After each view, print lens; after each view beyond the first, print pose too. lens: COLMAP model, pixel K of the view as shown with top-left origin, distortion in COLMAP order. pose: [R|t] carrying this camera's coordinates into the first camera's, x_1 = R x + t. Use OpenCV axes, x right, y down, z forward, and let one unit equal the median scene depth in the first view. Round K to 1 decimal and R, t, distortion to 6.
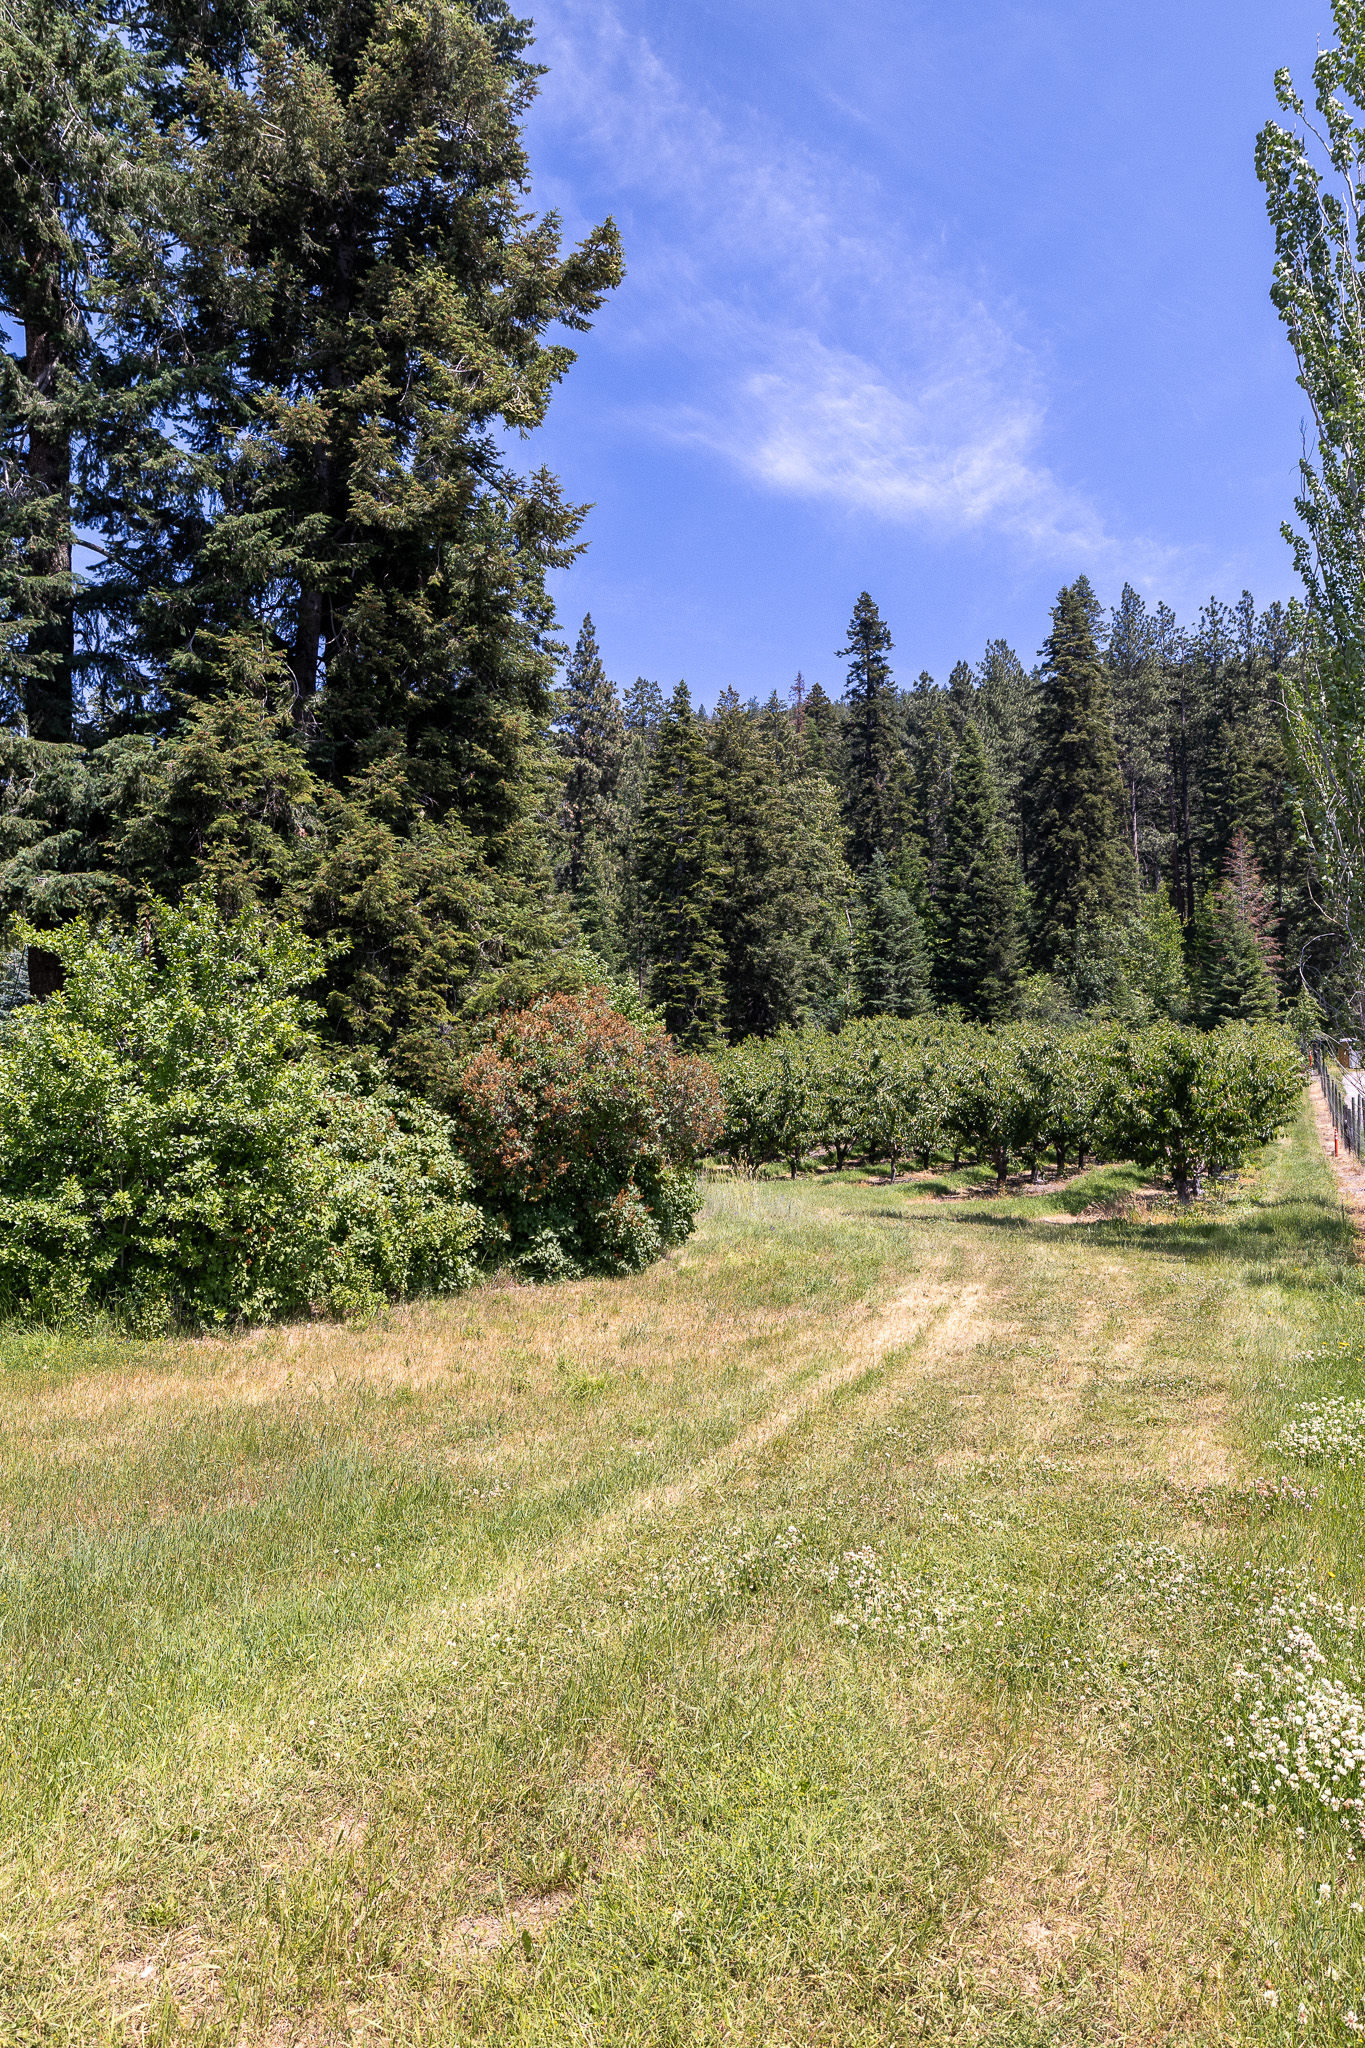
lens RADIAL K [[1409.7, 0, 673.6], [0, 1409.7, 1038.3], [0, 0, 1]] dist [0.003440, 0.007482]
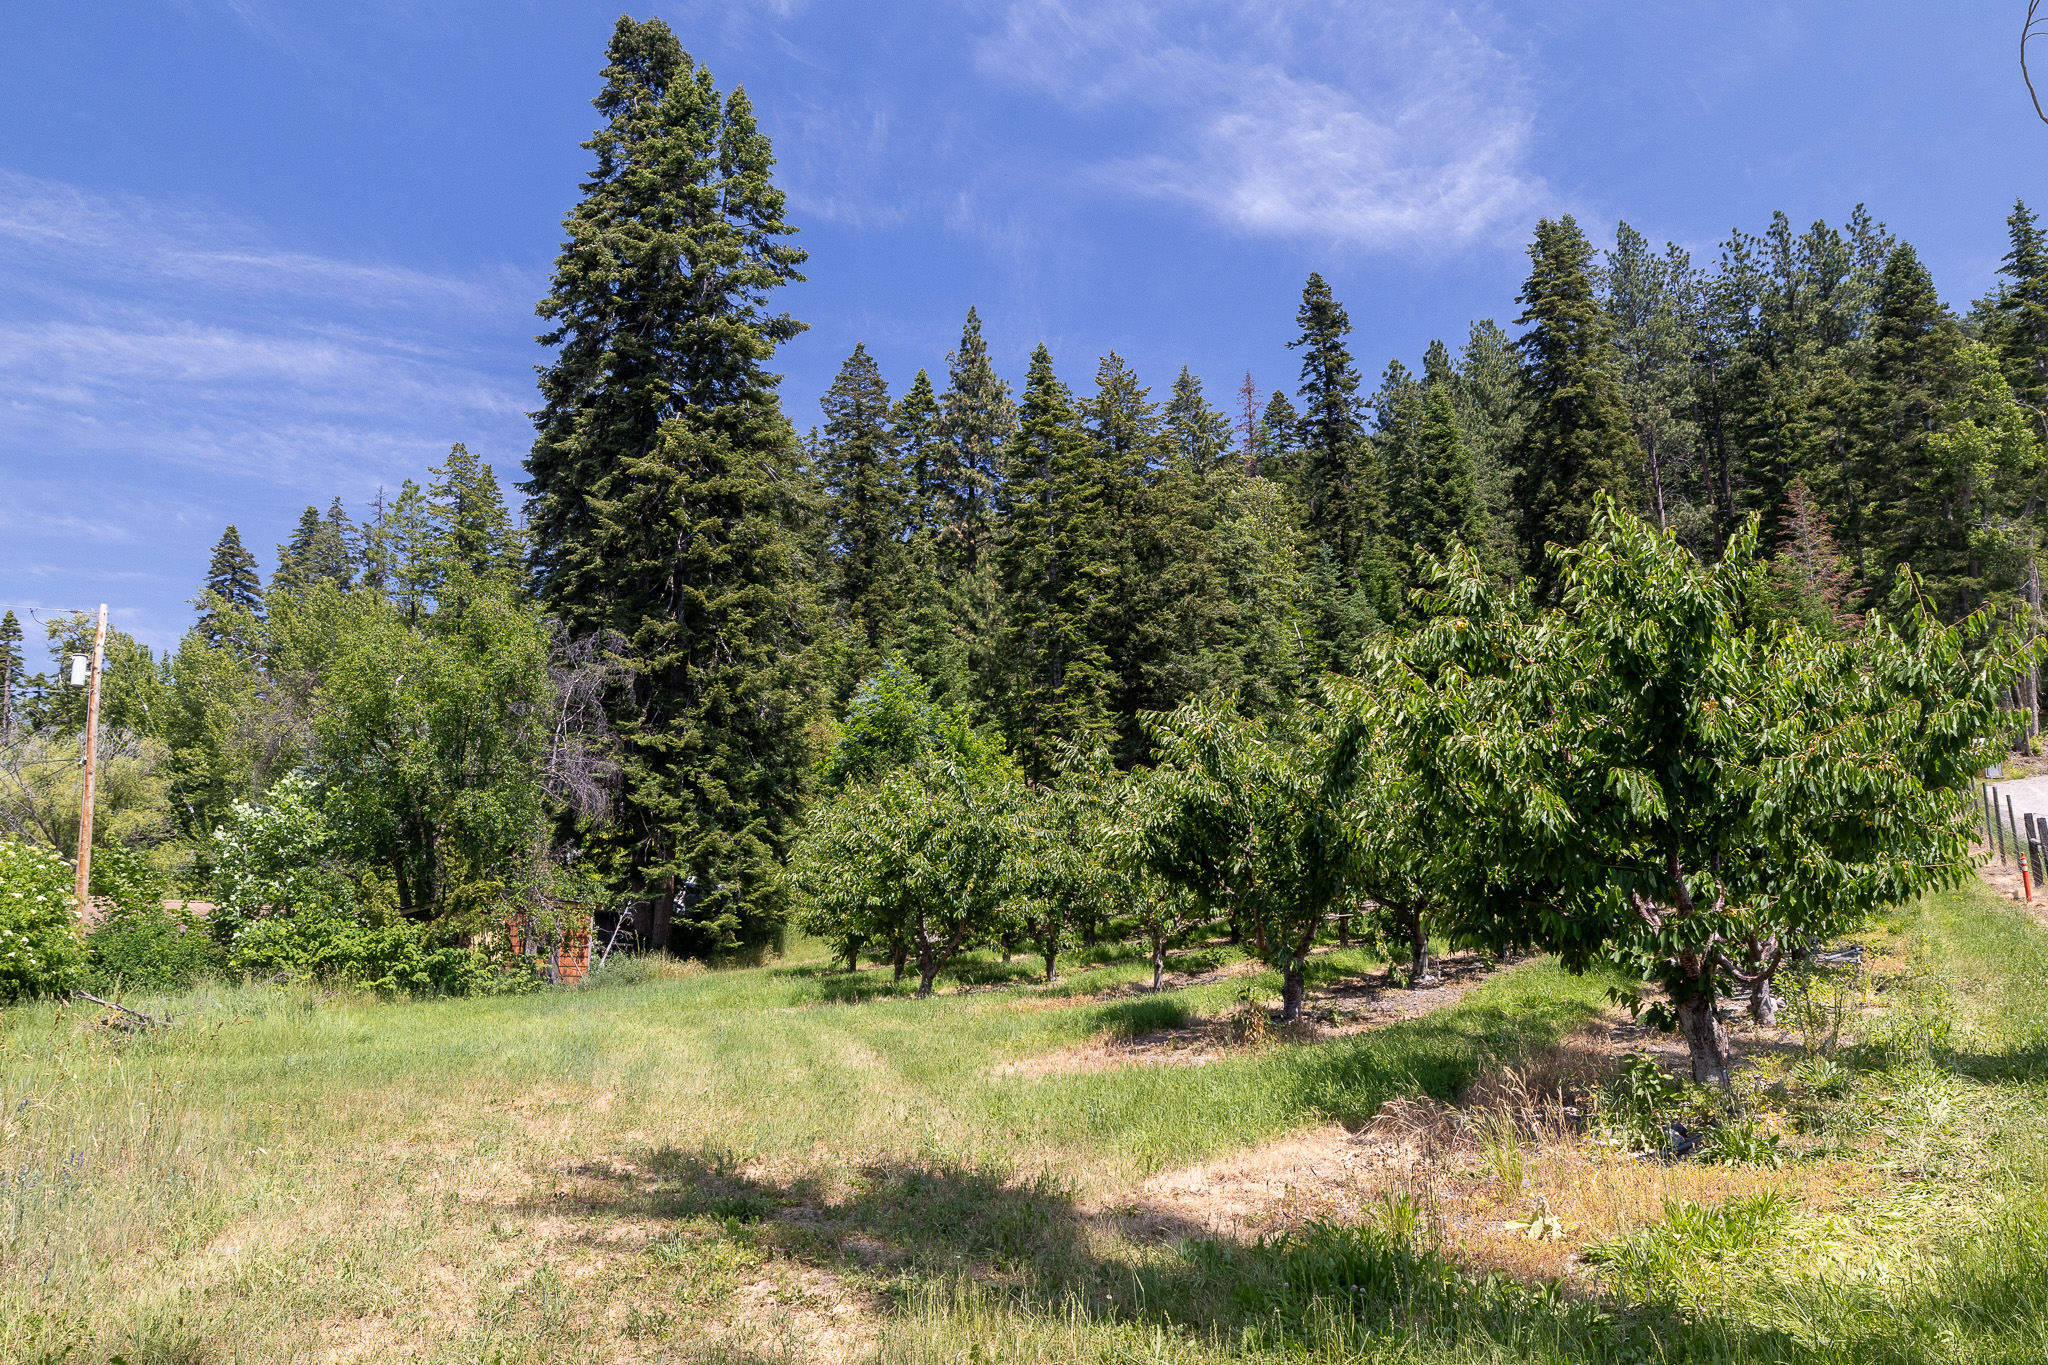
lens RADIAL K [[1409.7, 0, 1021.6], [0, 1409.7, 693.9], [0, 0, 1]] dist [0.003440, 0.007482]
pose [[0.989482, -0.065538, -0.128960, 0.058891], [0.054300, 0.994567, -0.088811, 0.011757], [0.134080, 0.080875, 0.987665, 0.152969]]
